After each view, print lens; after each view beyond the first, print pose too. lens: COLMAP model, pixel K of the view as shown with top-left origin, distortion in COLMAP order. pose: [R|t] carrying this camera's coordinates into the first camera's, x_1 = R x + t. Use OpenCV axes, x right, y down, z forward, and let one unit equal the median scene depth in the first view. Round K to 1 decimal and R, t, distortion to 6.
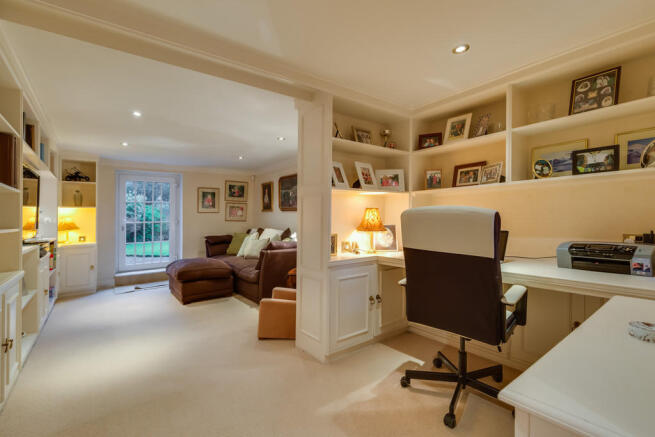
lens RADIAL K [[298.9, 0, 327.2], [0, 298.9, 216.8], [0, 0, 1]] dist [-0.002601, -0.000292]
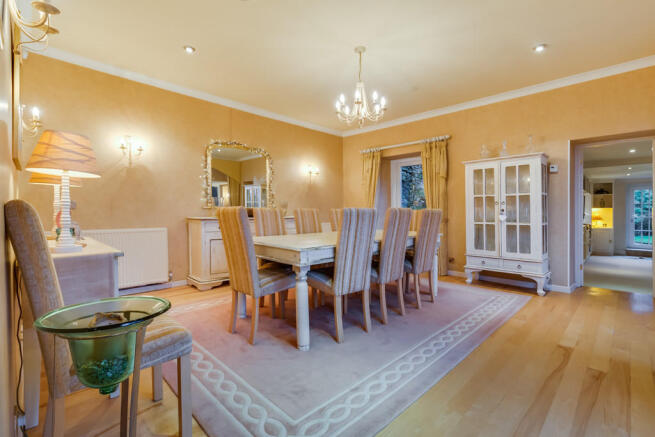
lens RADIAL K [[298.9, 0, 329.0], [0, 298.9, 214.2], [0, 0, 1]] dist [-0.002601, -0.000292]
pose [[0.130541, -0.004782, -0.991431, 0.776299], [0.004461, 0.999981, -0.004236, 0.006621], [0.991433, -0.003870, 0.130560, -0.921638]]
